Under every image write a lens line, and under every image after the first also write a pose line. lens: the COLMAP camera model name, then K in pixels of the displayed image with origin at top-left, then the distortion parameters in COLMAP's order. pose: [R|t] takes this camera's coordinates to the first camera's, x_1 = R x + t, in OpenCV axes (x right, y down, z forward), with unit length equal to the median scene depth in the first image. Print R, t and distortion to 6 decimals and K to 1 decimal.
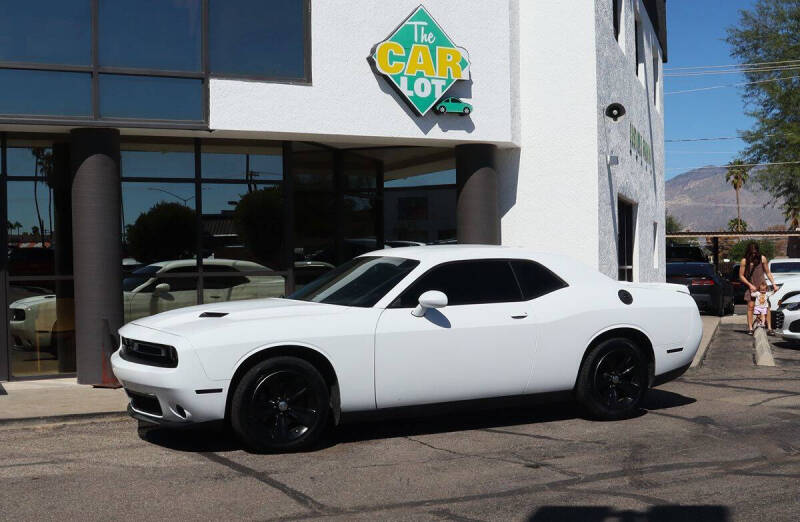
lens RADIAL K [[1030.1, 0, 429.6], [0, 1030.1, 275.3], [0, 0, 1]] dist [-0.152932, 0.011319]
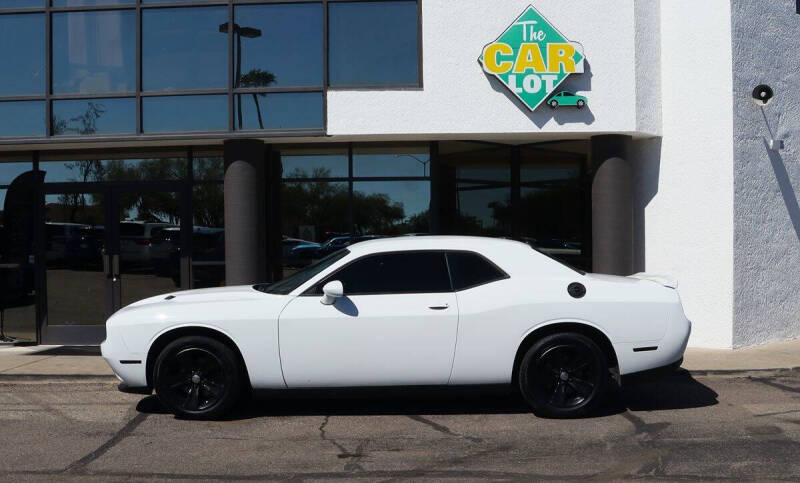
lens RADIAL K [[901.8, 0, 453.5], [0, 901.8, 271.5], [0, 0, 1]] dist [-0.171945, 0.237410]
pose [[0.888377, 0.014457, -0.458888, 0.345733], [-0.007485, 0.999827, 0.017009, -0.006987], [0.459054, -0.011676, 0.888332, 0.152496]]
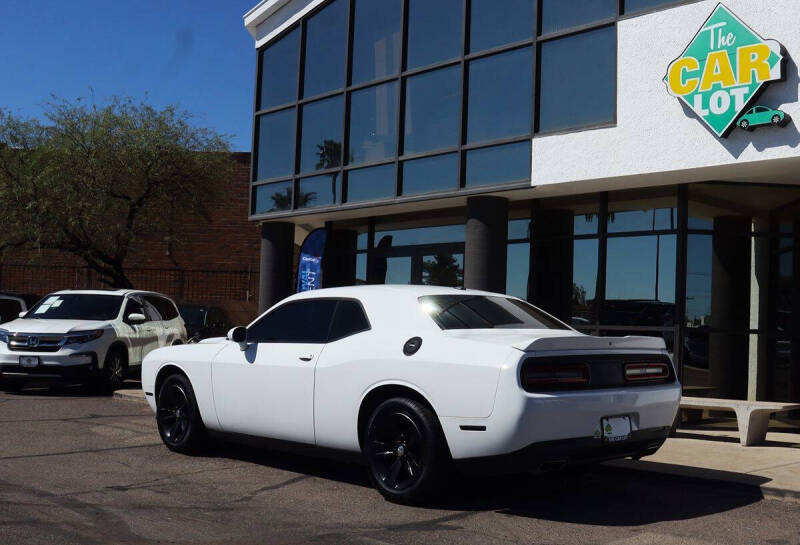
lens RADIAL K [[980.2, 0, 519.0], [0, 980.2, 275.2], [0, 0, 1]] dist [-0.082546, -0.013348]
pose [[0.331809, -0.034928, -0.942700, 0.671721], [-0.045203, 0.997578, -0.052872, 0.002291], [0.942263, 0.060156, 0.329427, 0.607051]]
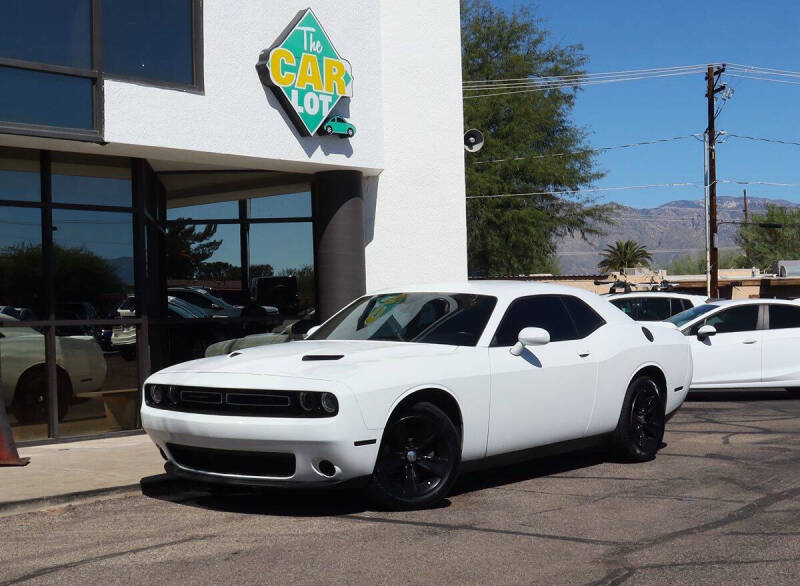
lens RADIAL K [[1288.5, 0, 400.0], [0, 1288.5, 293.0], [0, 0, 1]] dist [-0.177920, 0.031295]
pose [[0.920804, -0.003228, 0.390012, -0.362832], [0.017477, 0.999303, -0.032991, 0.013292], [-0.389634, 0.037194, 0.920218, -0.017083]]
